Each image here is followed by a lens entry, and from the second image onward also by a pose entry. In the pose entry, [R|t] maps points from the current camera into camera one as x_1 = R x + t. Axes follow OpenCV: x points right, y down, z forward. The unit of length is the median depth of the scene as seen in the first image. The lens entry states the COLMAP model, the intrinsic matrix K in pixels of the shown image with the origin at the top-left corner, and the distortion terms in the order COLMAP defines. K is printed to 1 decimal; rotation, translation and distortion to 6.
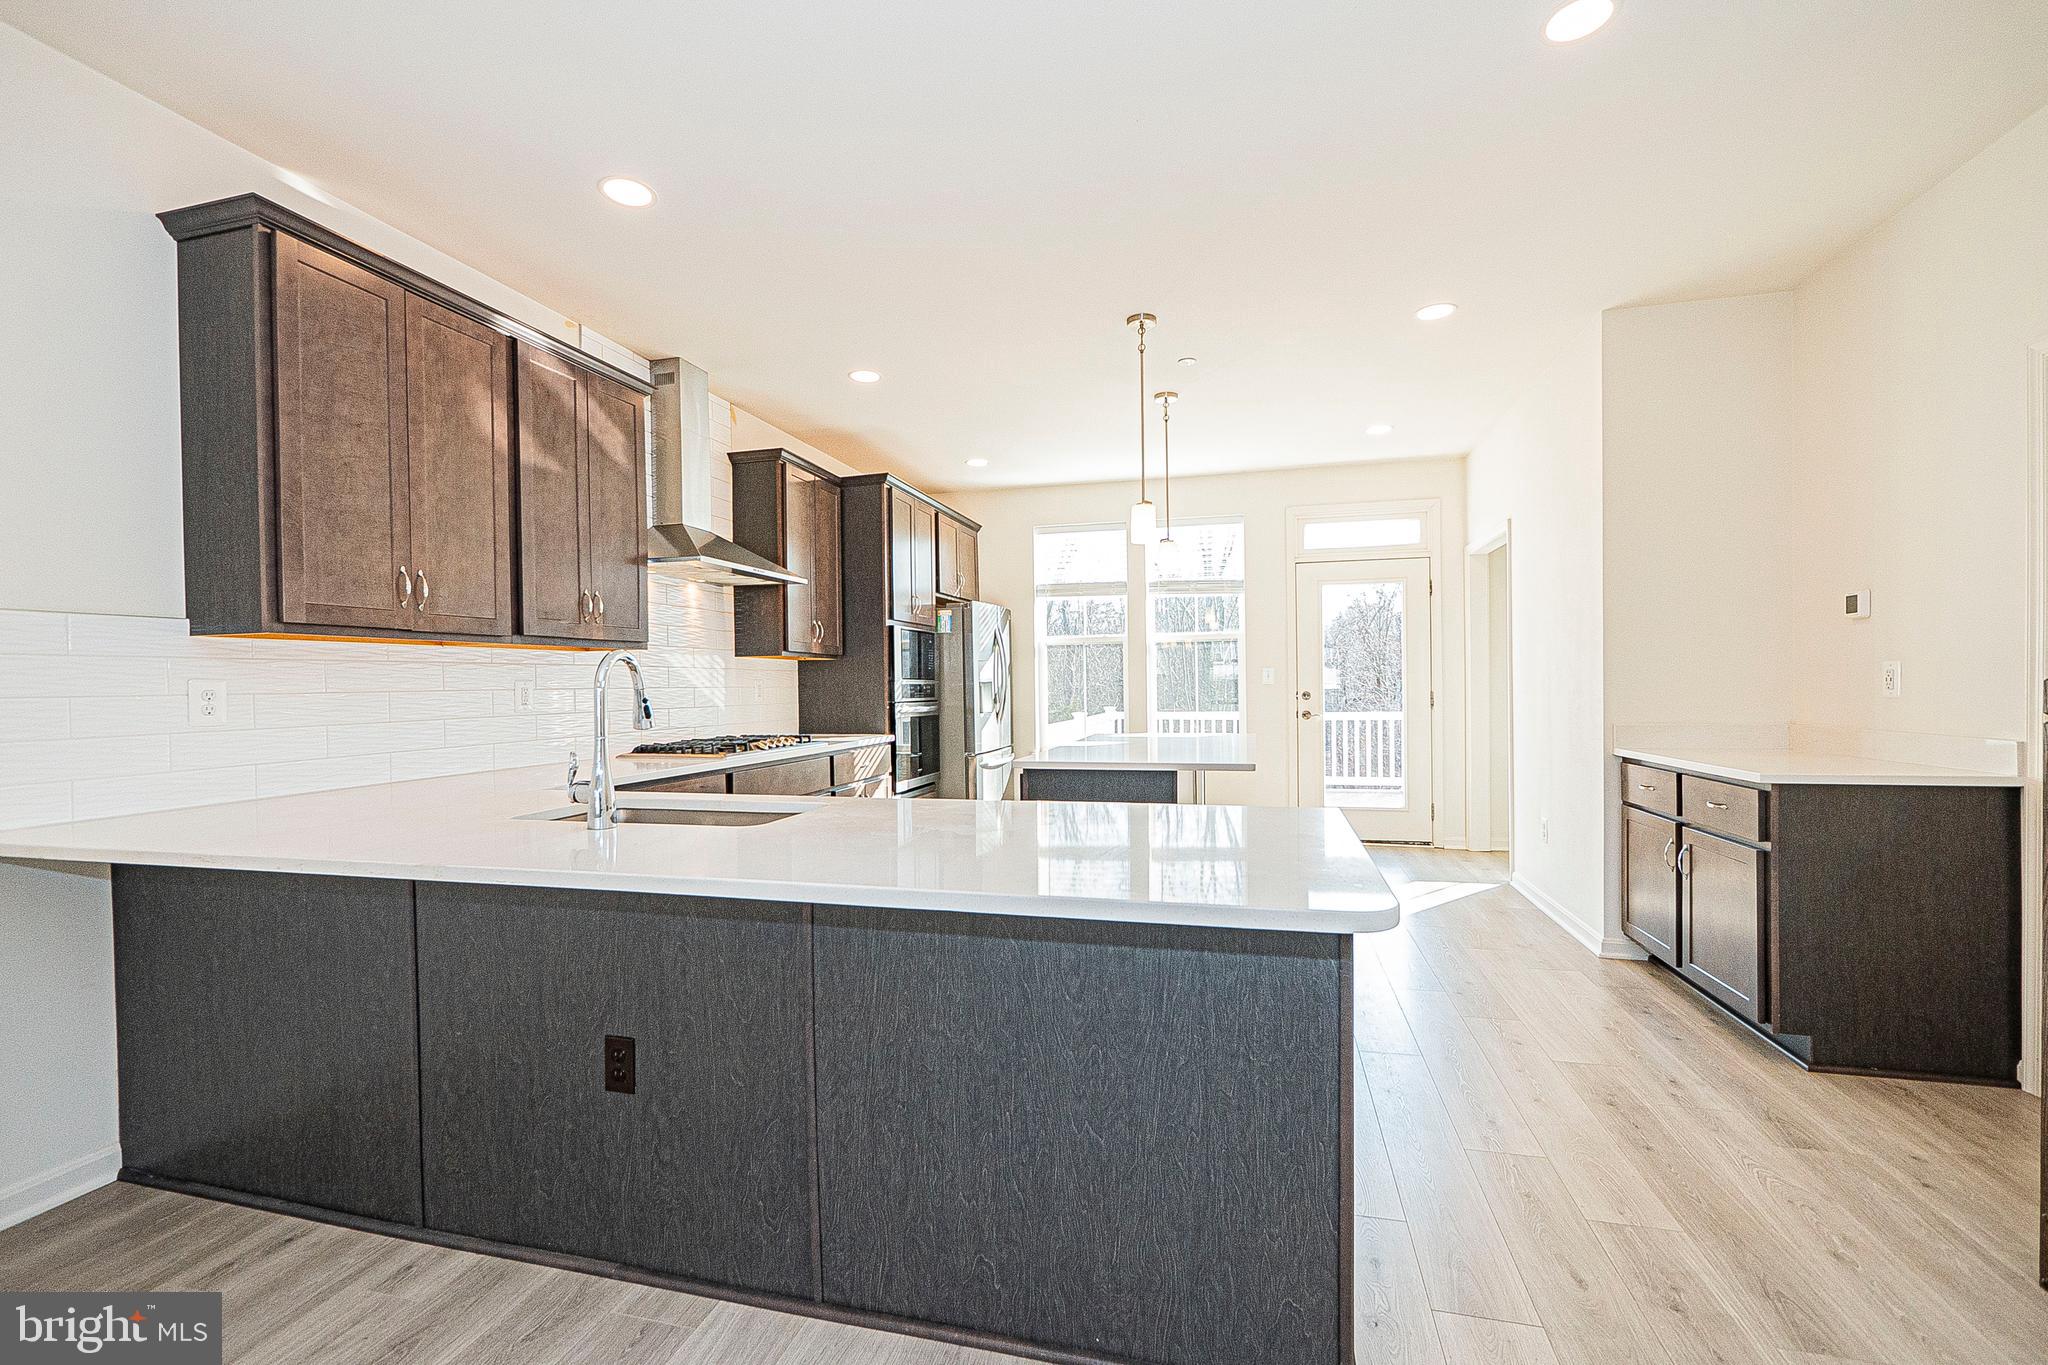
lens RADIAL K [[872.3, 0, 1022.6], [0, 872.3, 691.0], [0, 0, 1]] dist [-0.005273, 0.000550]
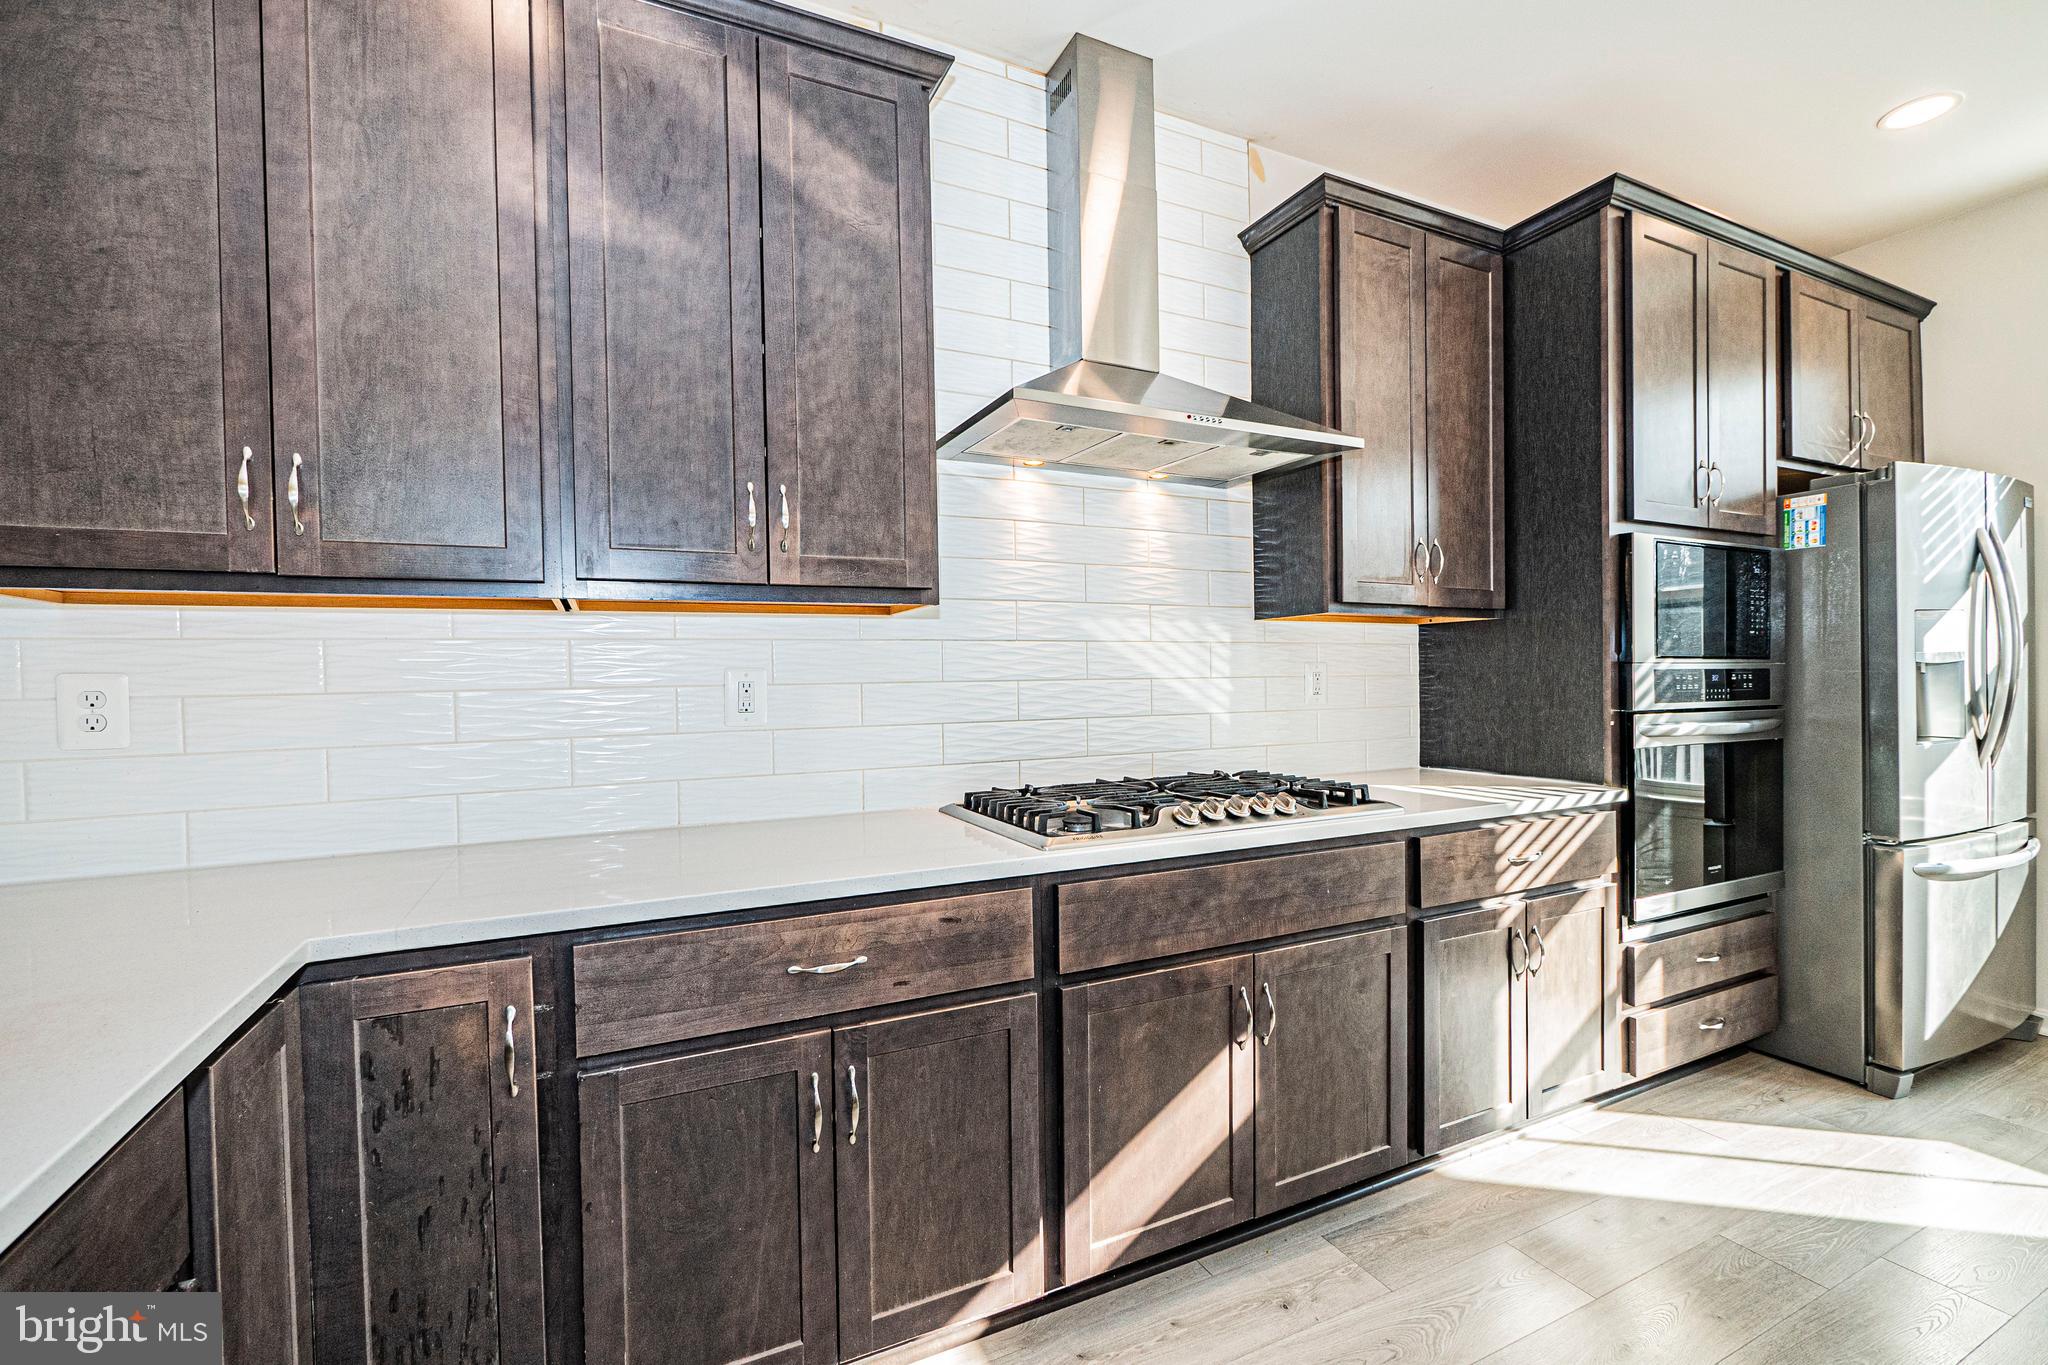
lens RADIAL K [[872.3, 0, 1022.6], [0, 872.3, 691.0], [0, 0, 1]] dist [-0.005273, 0.000550]
pose [[0.651444, 0.013070, -0.758584, -0.017938], [0.000124, 0.999850, 0.017334, -0.005225], [0.758697, -0.011386, 0.651345, 0.522371]]
